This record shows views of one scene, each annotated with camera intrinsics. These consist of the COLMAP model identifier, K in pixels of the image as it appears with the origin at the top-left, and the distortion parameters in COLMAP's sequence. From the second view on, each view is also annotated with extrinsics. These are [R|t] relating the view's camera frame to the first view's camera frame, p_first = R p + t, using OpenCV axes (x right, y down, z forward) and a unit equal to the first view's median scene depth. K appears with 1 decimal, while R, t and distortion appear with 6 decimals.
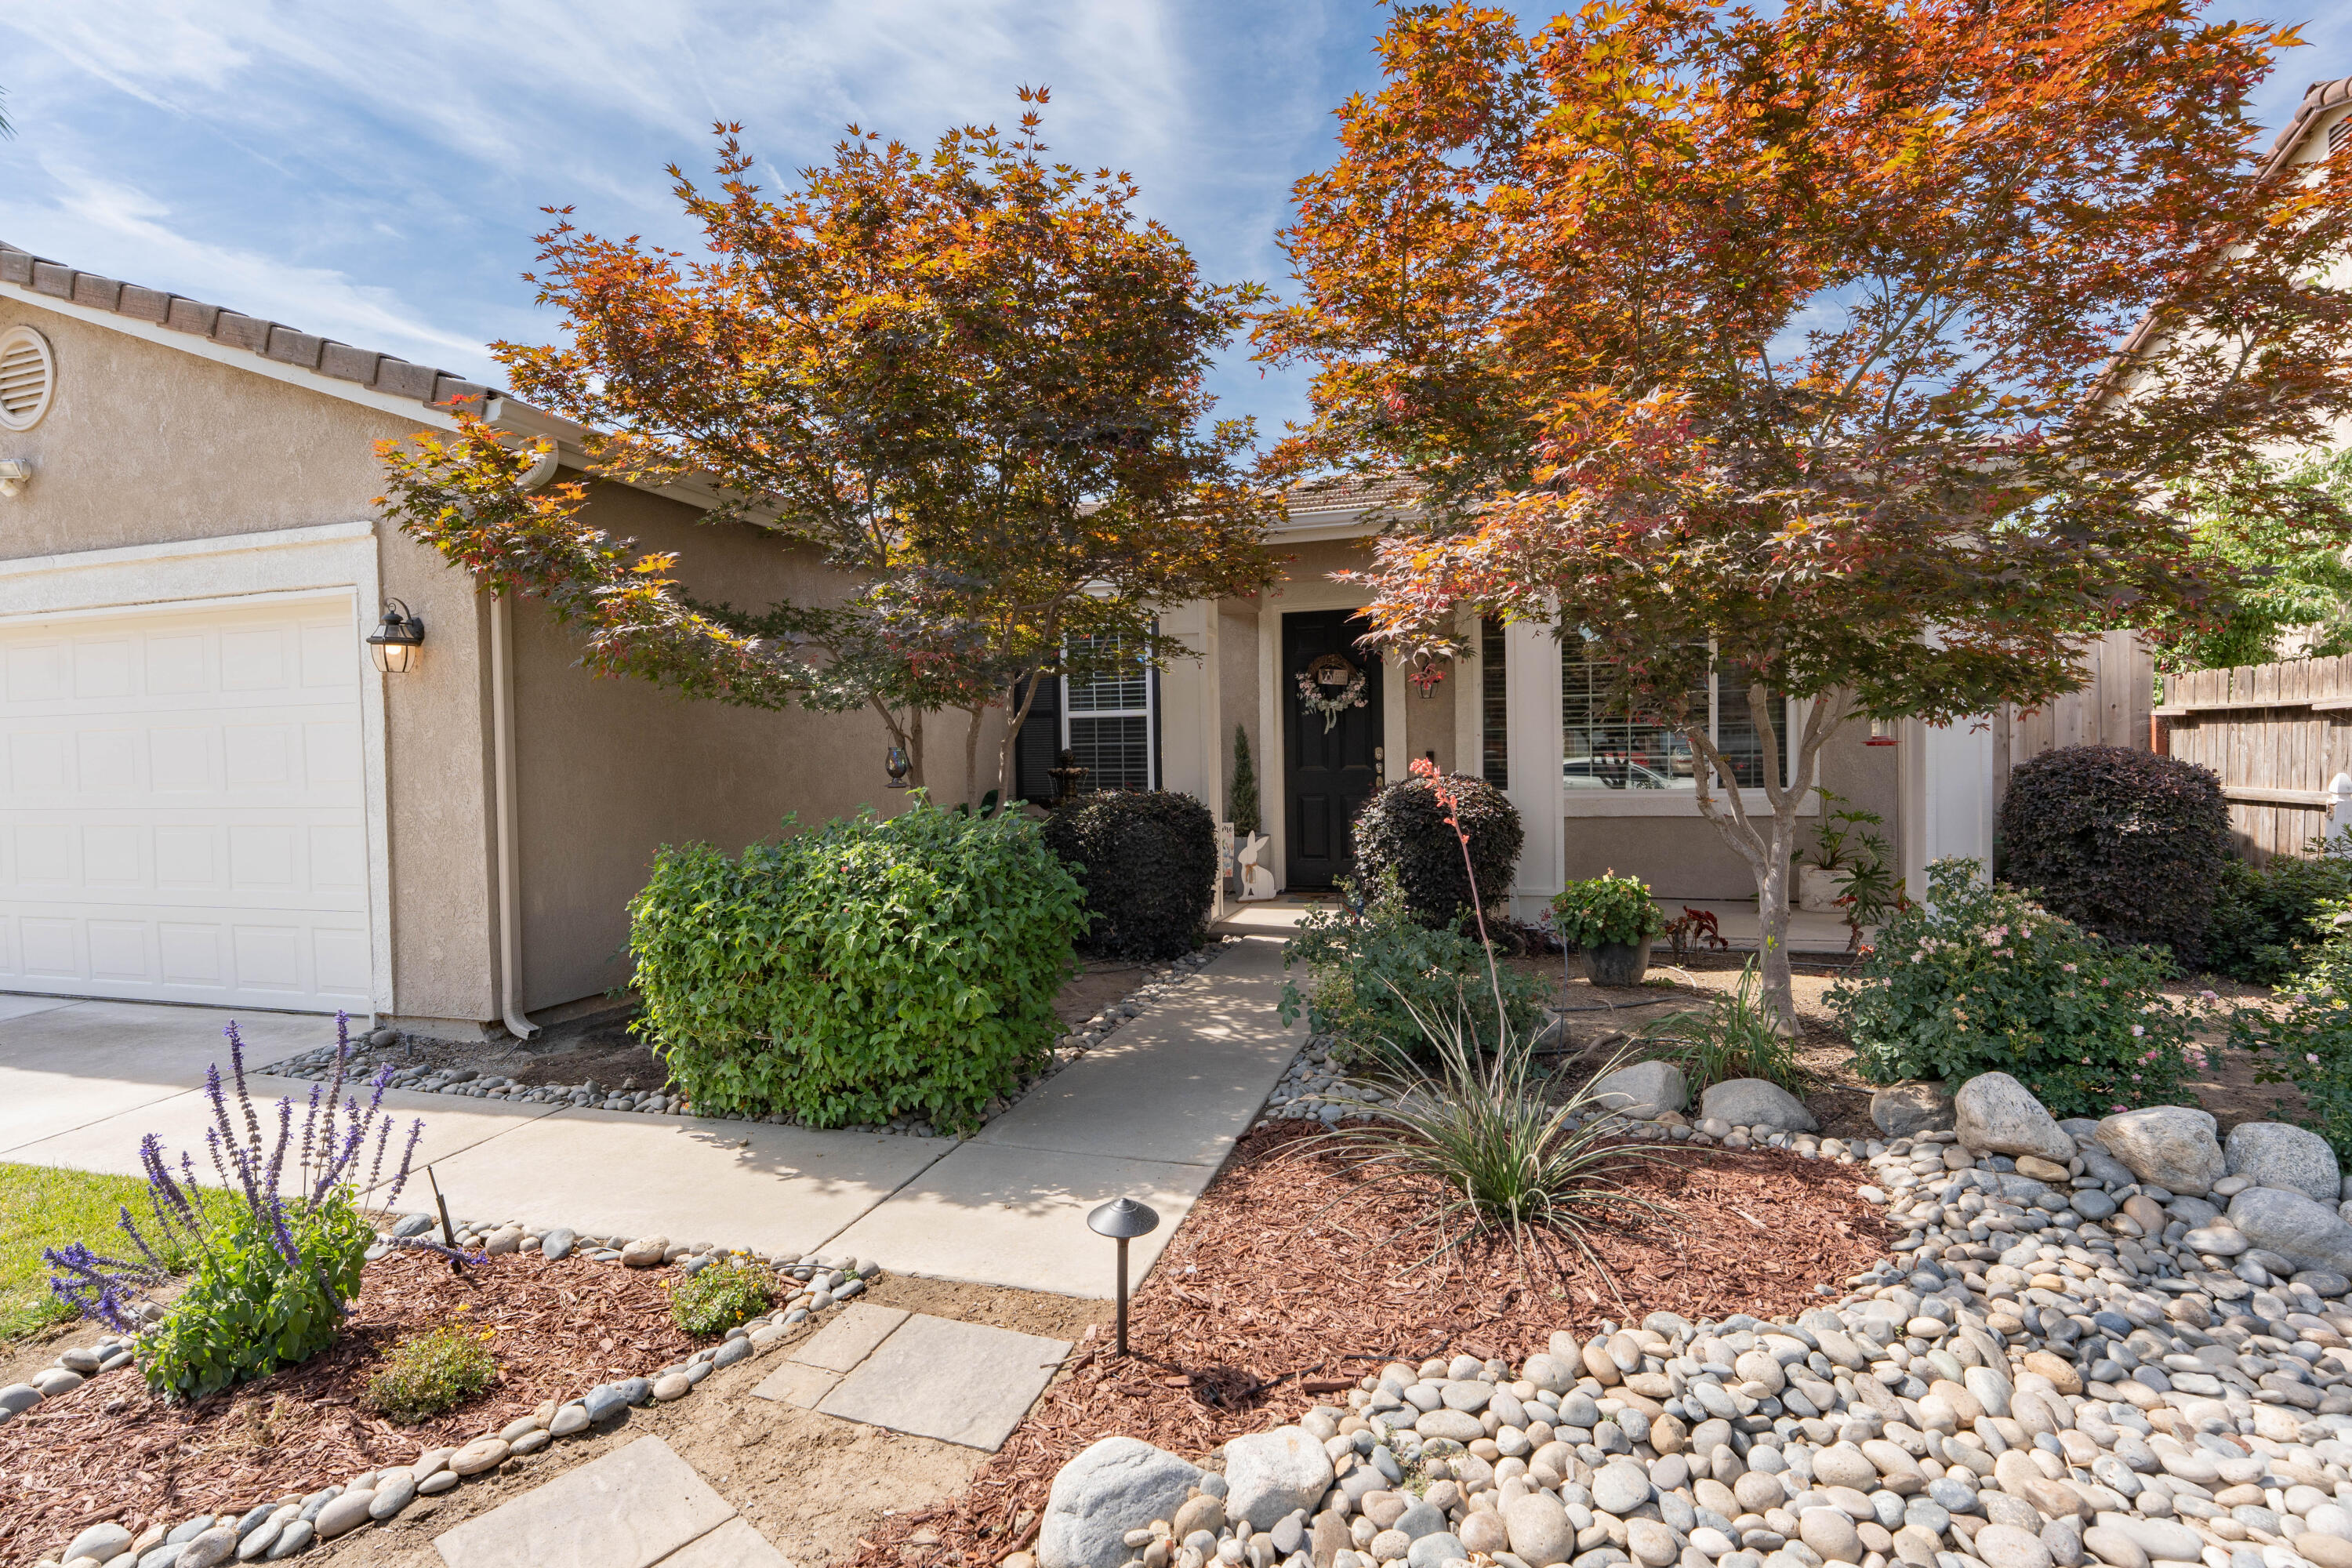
lens RADIAL K [[1099.6, 0, 1176.0], [0, 1099.6, 784.0], [0, 0, 1]] dist [-0.017599, 0.000717]
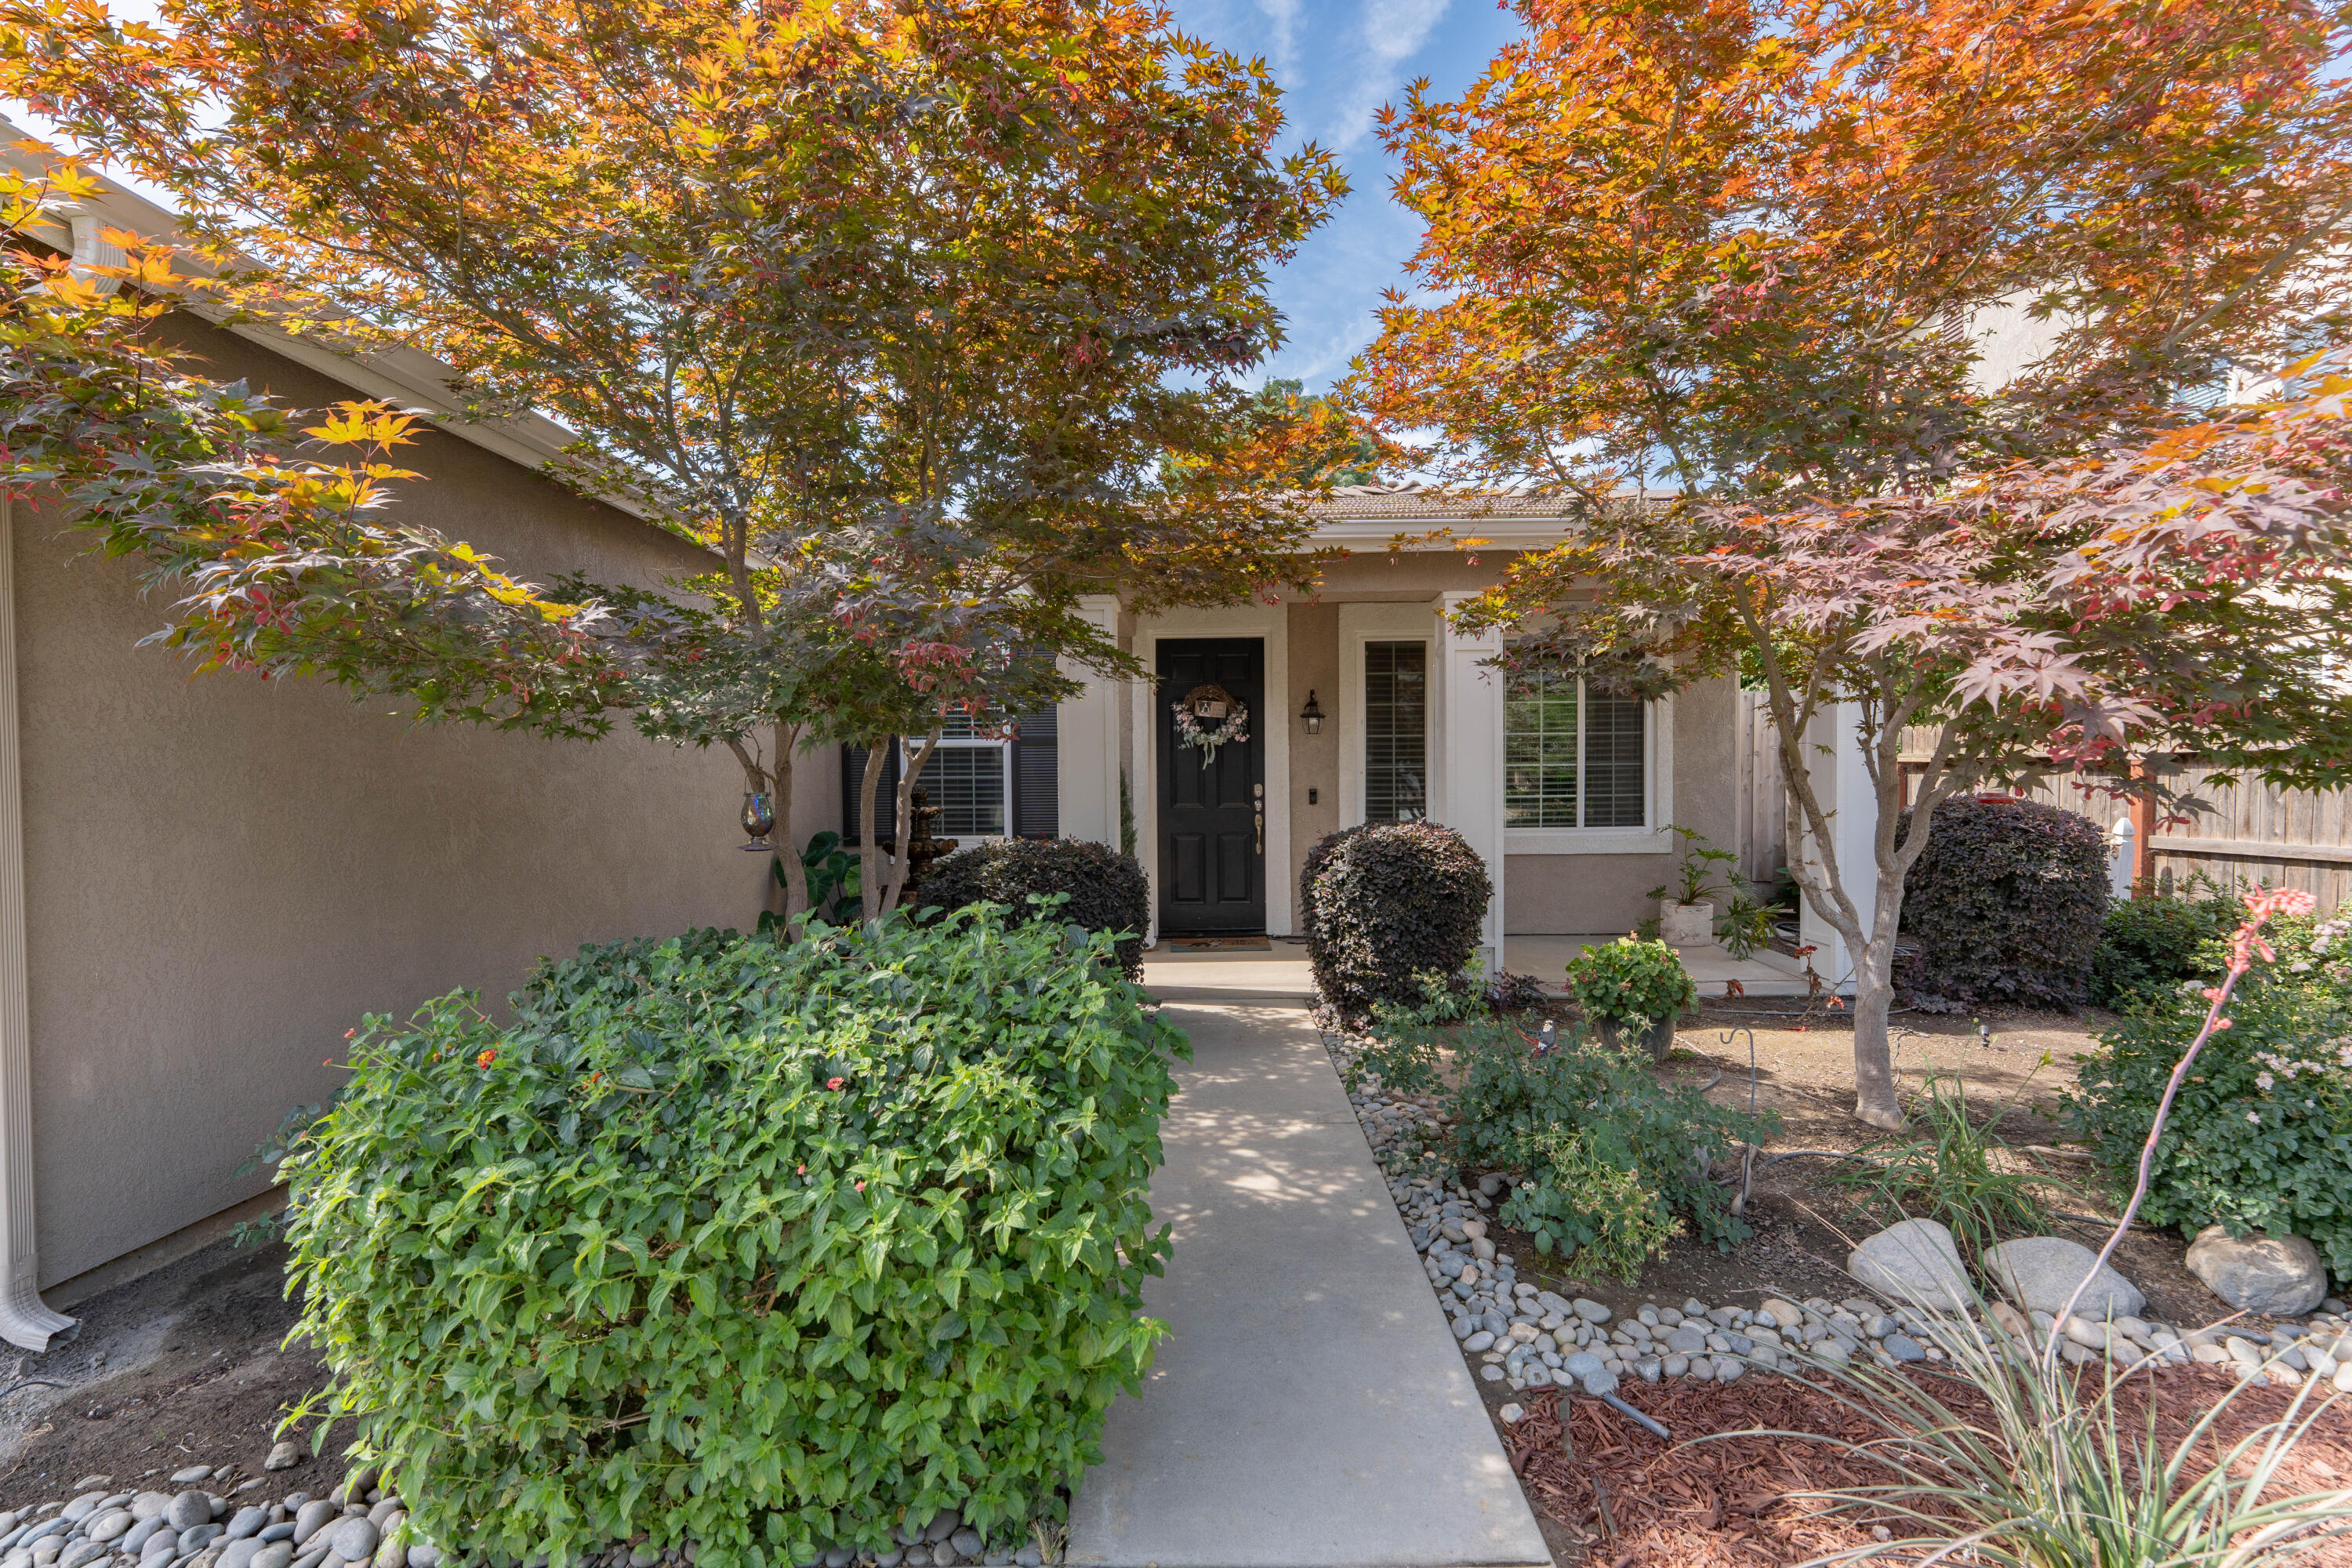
lens RADIAL K [[937.5, 0, 1176.0], [0, 937.5, 784.0], [0, 0, 1]] dist [-0.005269, 0.000347]
pose [[0.956113, 0.005051, 0.292954, -0.192543], [-0.000449, 0.999875, -0.015774, -0.032510], [-0.292997, 0.014950, 0.955996, 0.384350]]
